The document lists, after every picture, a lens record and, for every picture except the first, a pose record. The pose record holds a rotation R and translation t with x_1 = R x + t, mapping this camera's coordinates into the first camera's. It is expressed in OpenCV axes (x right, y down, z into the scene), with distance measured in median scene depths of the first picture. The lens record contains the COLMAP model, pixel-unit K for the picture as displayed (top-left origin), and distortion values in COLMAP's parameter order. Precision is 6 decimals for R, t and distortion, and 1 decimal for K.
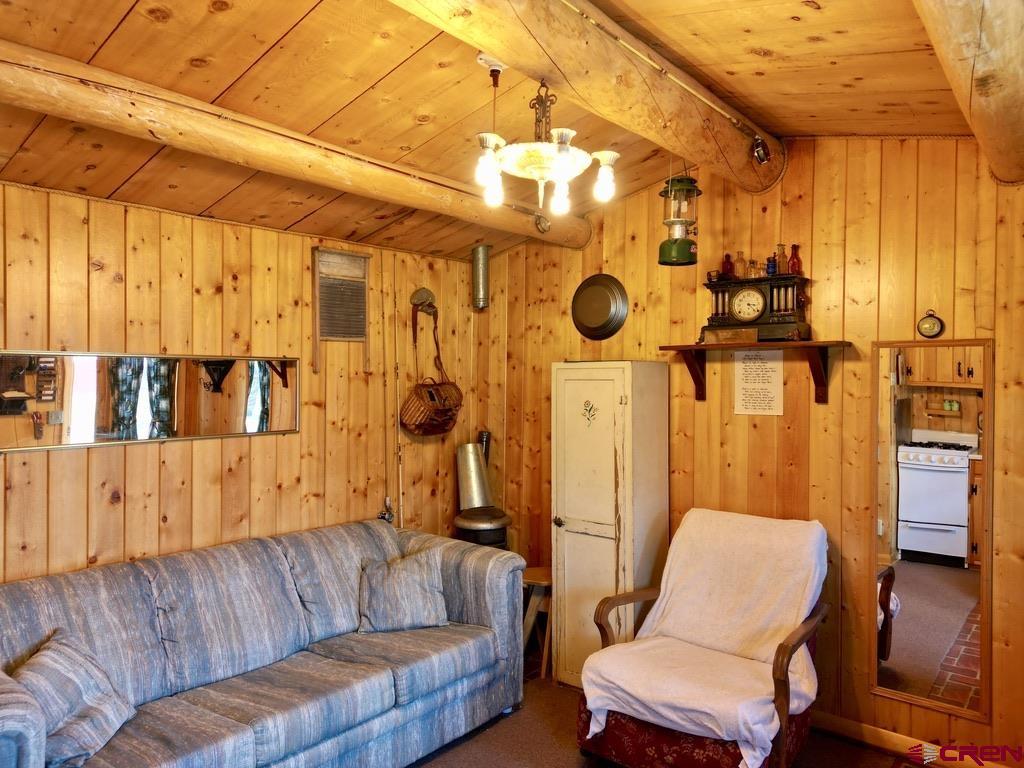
lens RADIAL K [[714.6, 0, 513.2], [0, 714.6, 383.1], [0, 0, 1]] dist [0.078652, -0.069534]
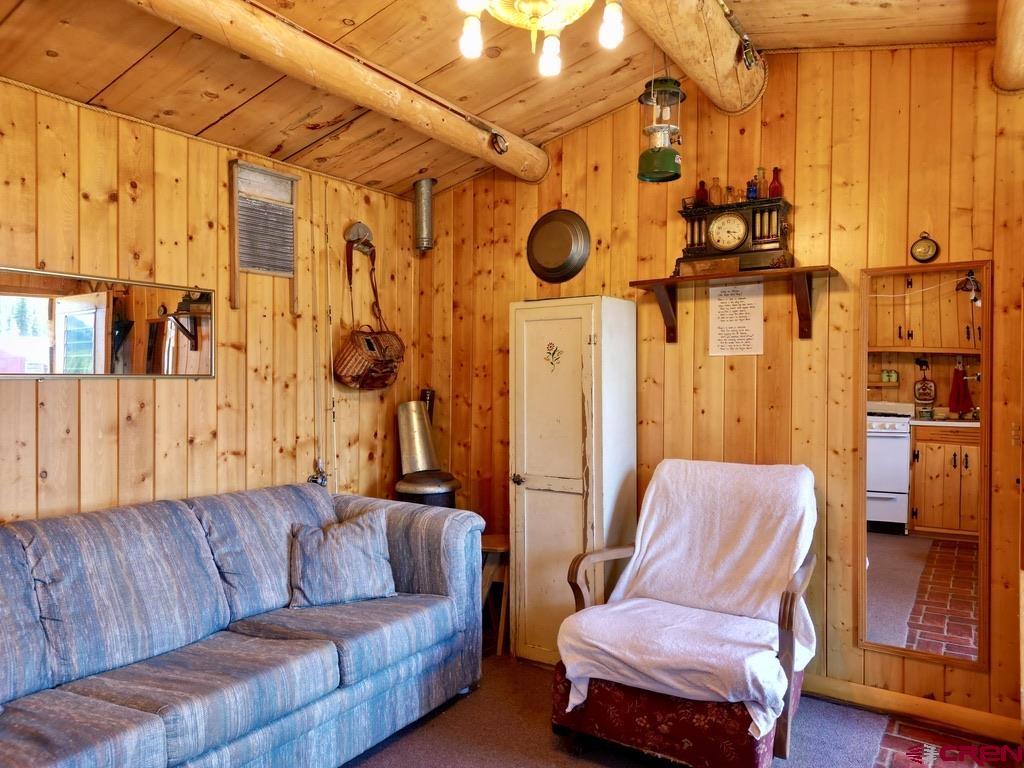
lens RADIAL K [[714.6, 0, 512.4], [0, 714.6, 381.6], [0, 0, 1]] dist [0.078652, -0.069534]
pose [[0.993299, -0.003151, 0.115526, -0.051083], [0.003406, 0.999992, -0.002015, 0.080412], [-0.115519, 0.002395, 0.993302, 0.122380]]
